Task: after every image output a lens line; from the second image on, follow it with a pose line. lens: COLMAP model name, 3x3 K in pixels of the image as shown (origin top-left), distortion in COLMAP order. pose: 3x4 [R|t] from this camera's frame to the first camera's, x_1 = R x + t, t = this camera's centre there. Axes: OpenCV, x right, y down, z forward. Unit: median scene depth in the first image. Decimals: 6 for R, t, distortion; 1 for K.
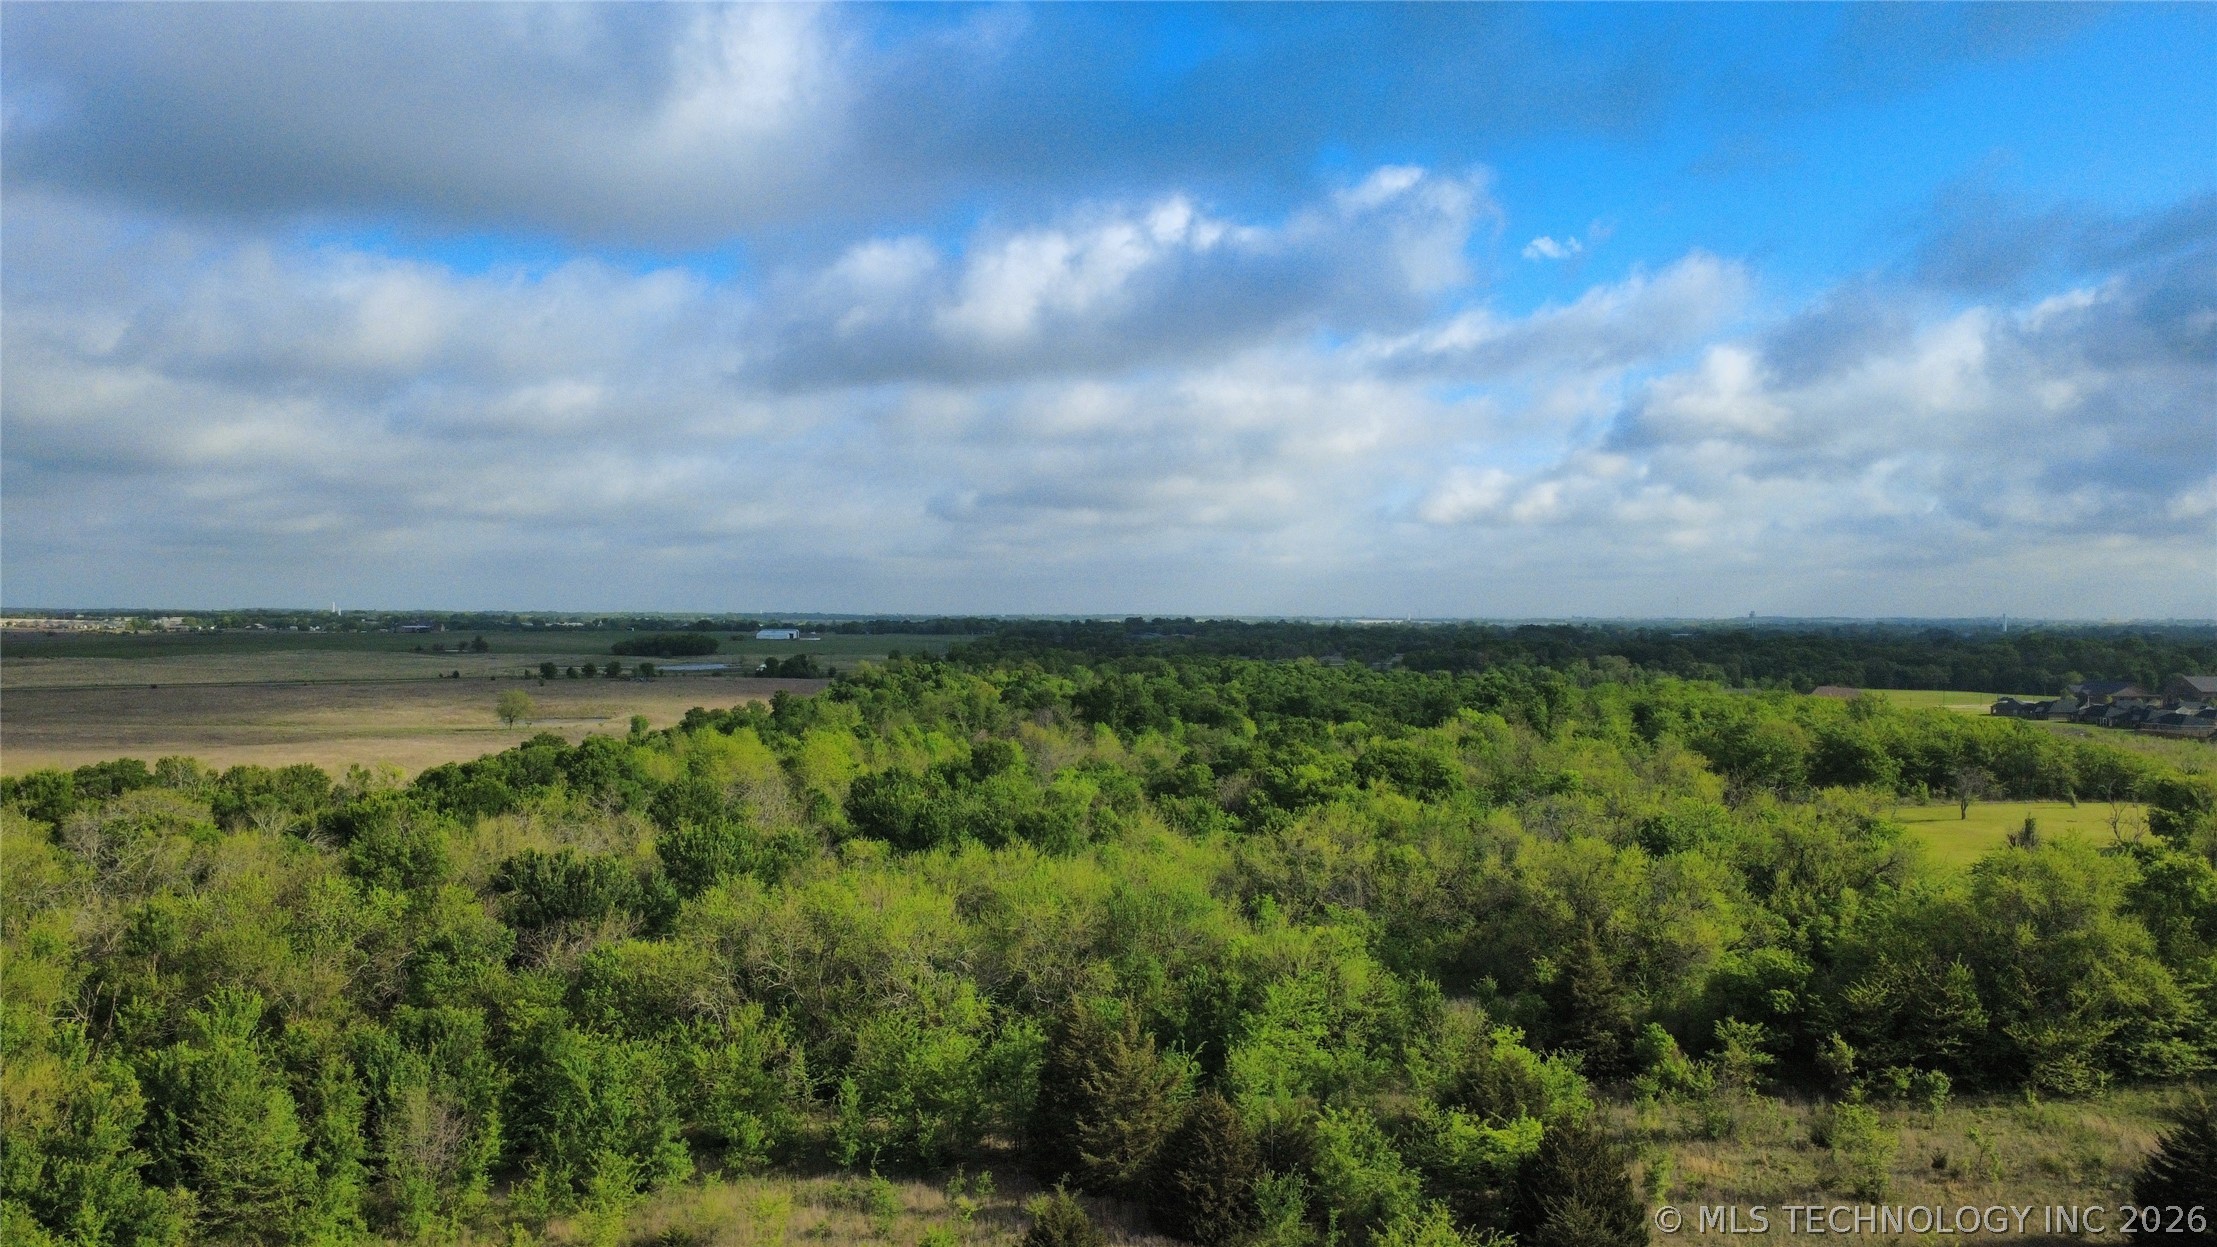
lens RADIAL K [[1610.7, 0, 1109.3], [0, 1610.7, 629.1], [0, 0, 1]] dist [-0.005554, 0.000764]
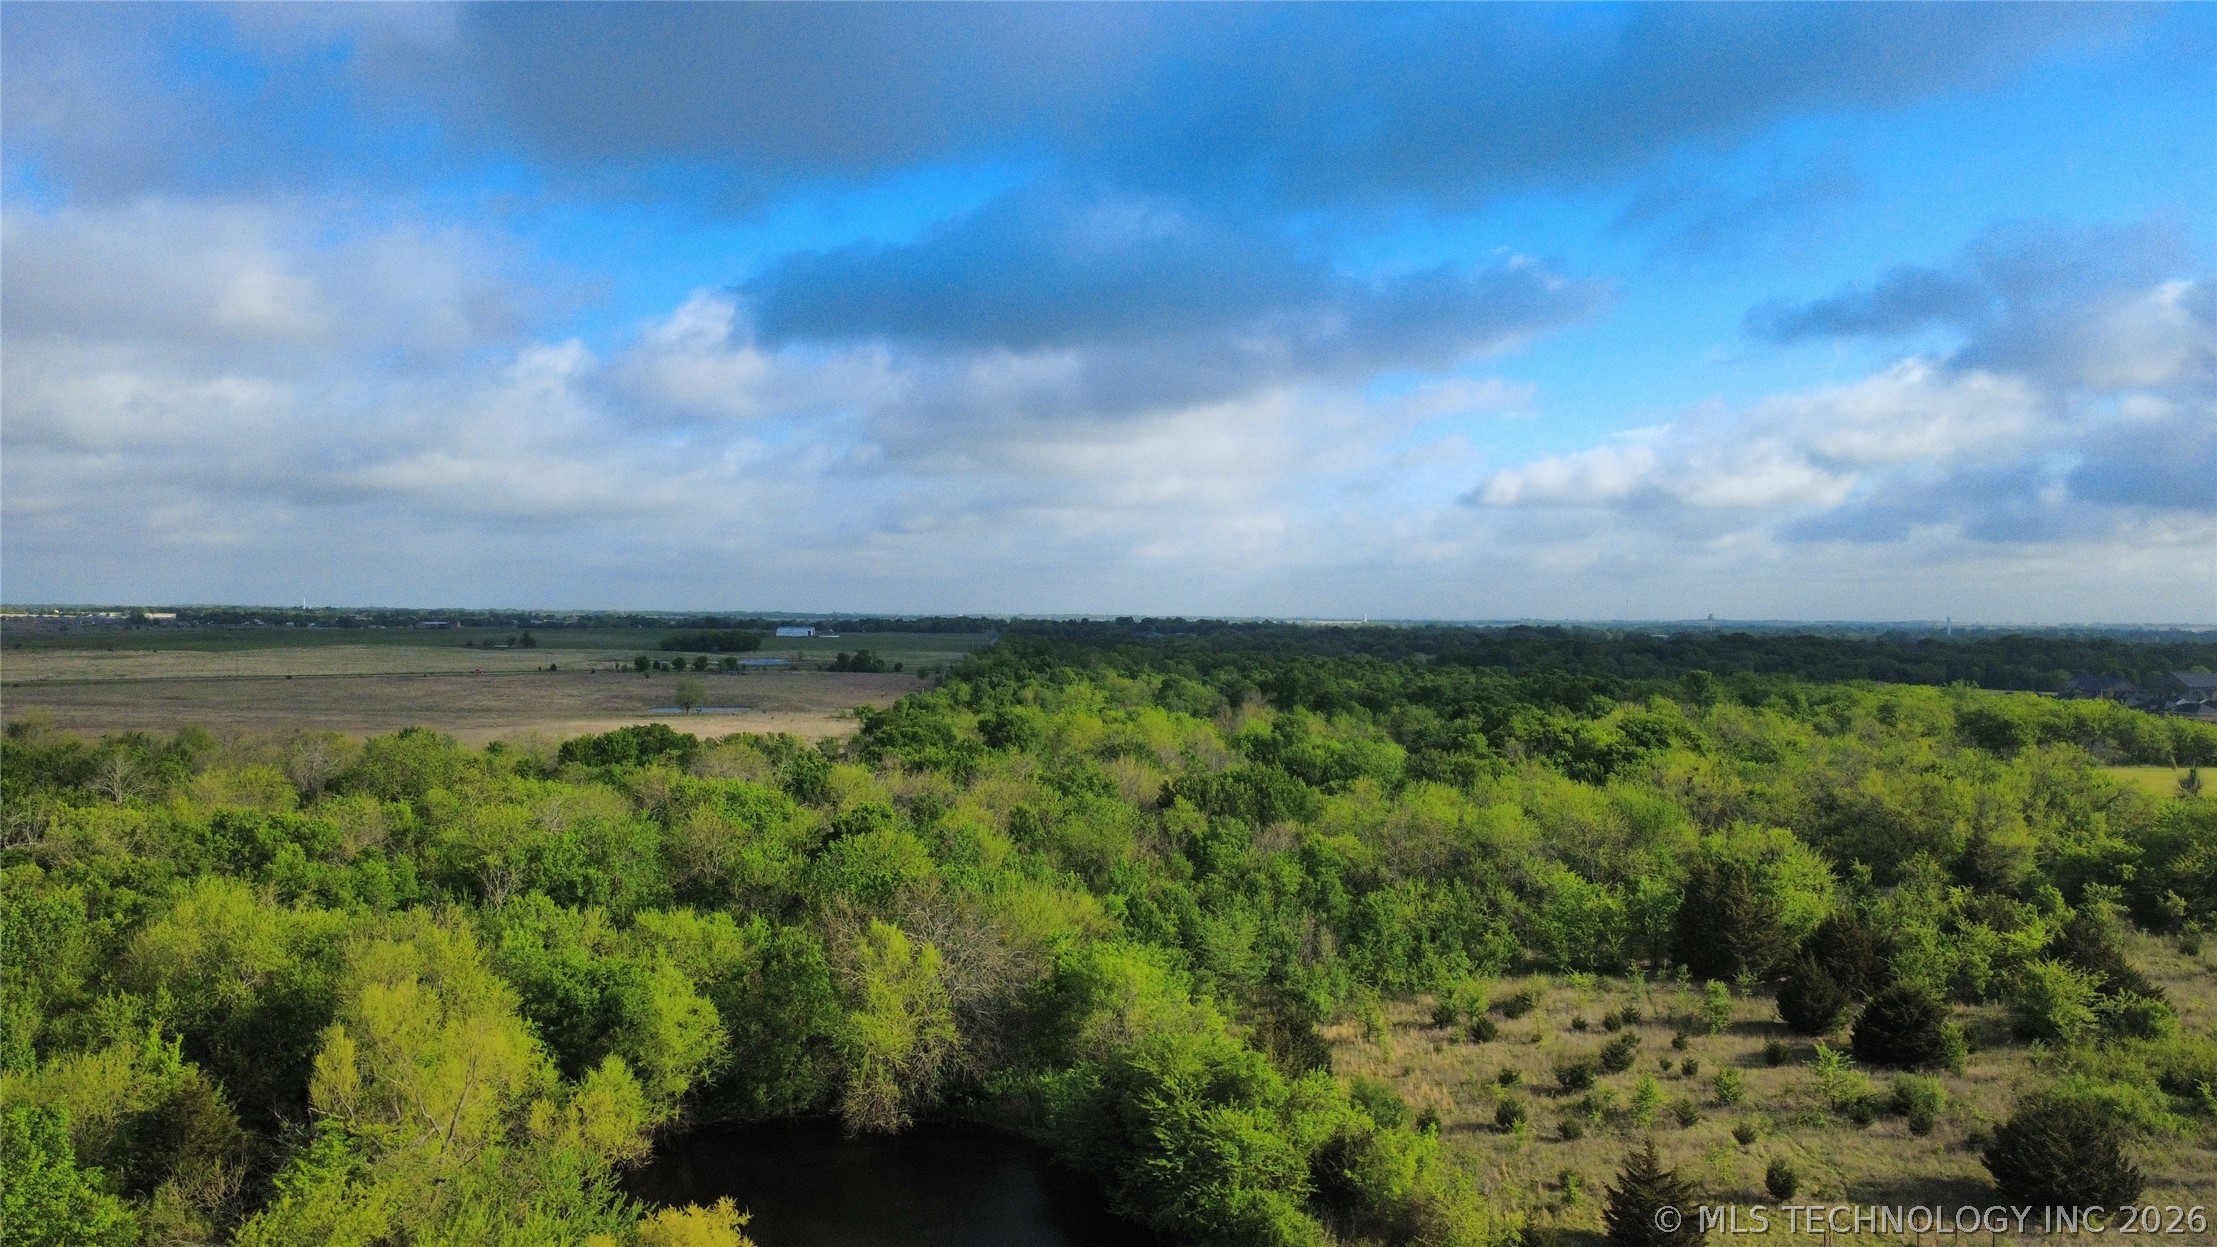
lens RADIAL K [[1610.7, 0, 1109.3], [0, 1610.7, 629.1], [0, 0, 1]] dist [-0.005554, 0.000764]
pose [[0.999368, 0.003777, 0.035333, -0.311401], [-0.003768, 0.999993, -0.000319, 0.007867], [-0.035334, 0.000186, 0.999376, -0.239552]]
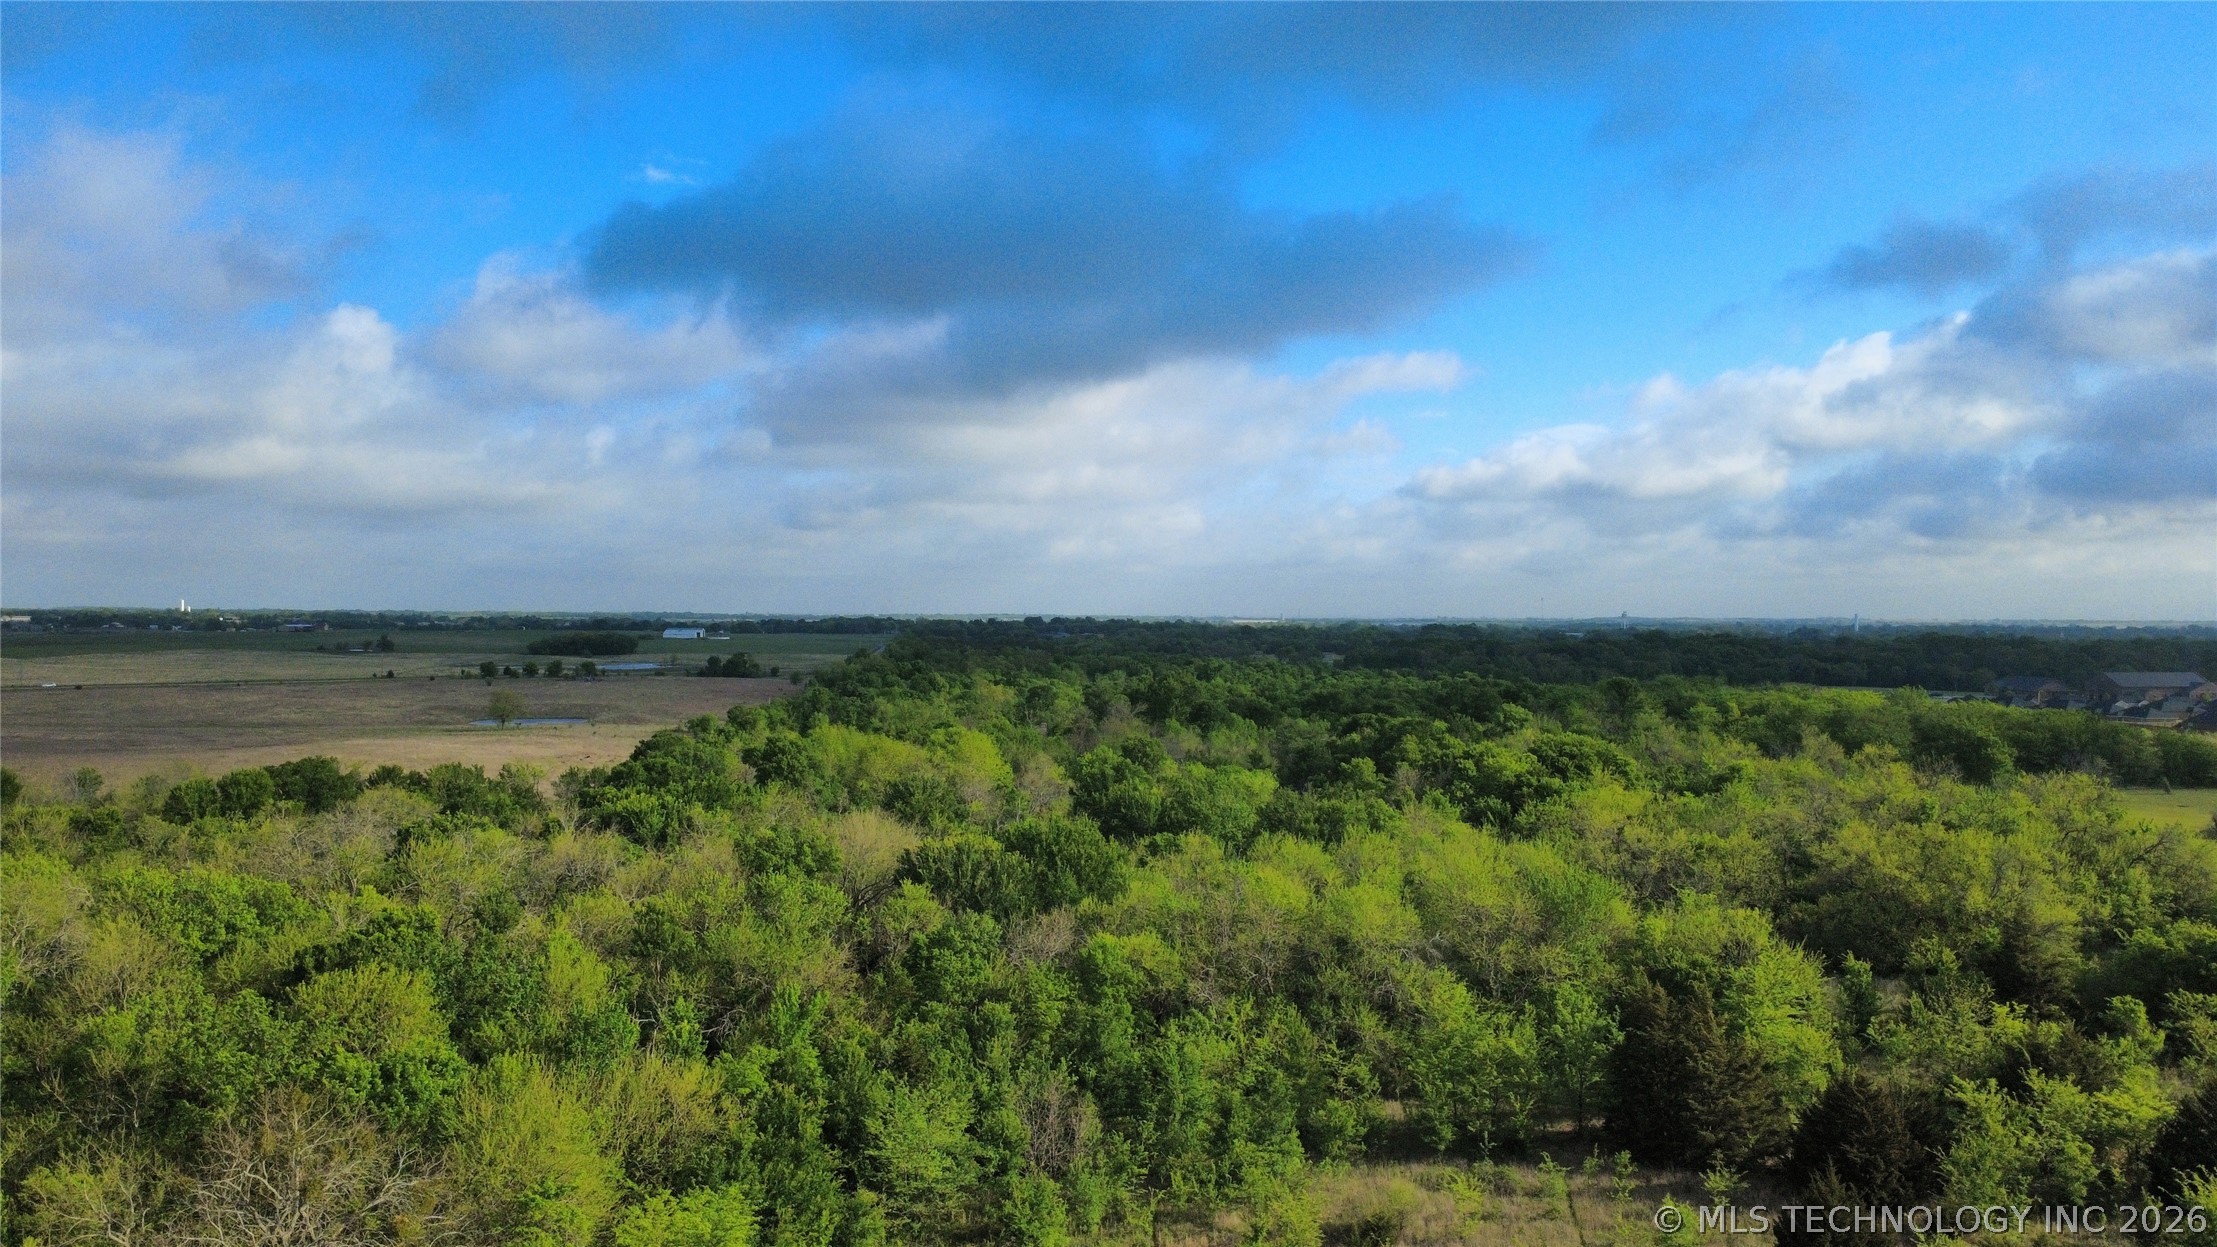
lens RADIAL K [[1610.7, 0, 1109.3], [0, 1610.7, 629.1], [0, 0, 1]] dist [-0.005554, 0.000764]
pose [[0.996481, 0.000261, 0.083818, -0.220425], [-0.000259, 1.000000, -0.000028, 0.003867], [-0.083818, 0.000006, 0.996481, 0.008088]]
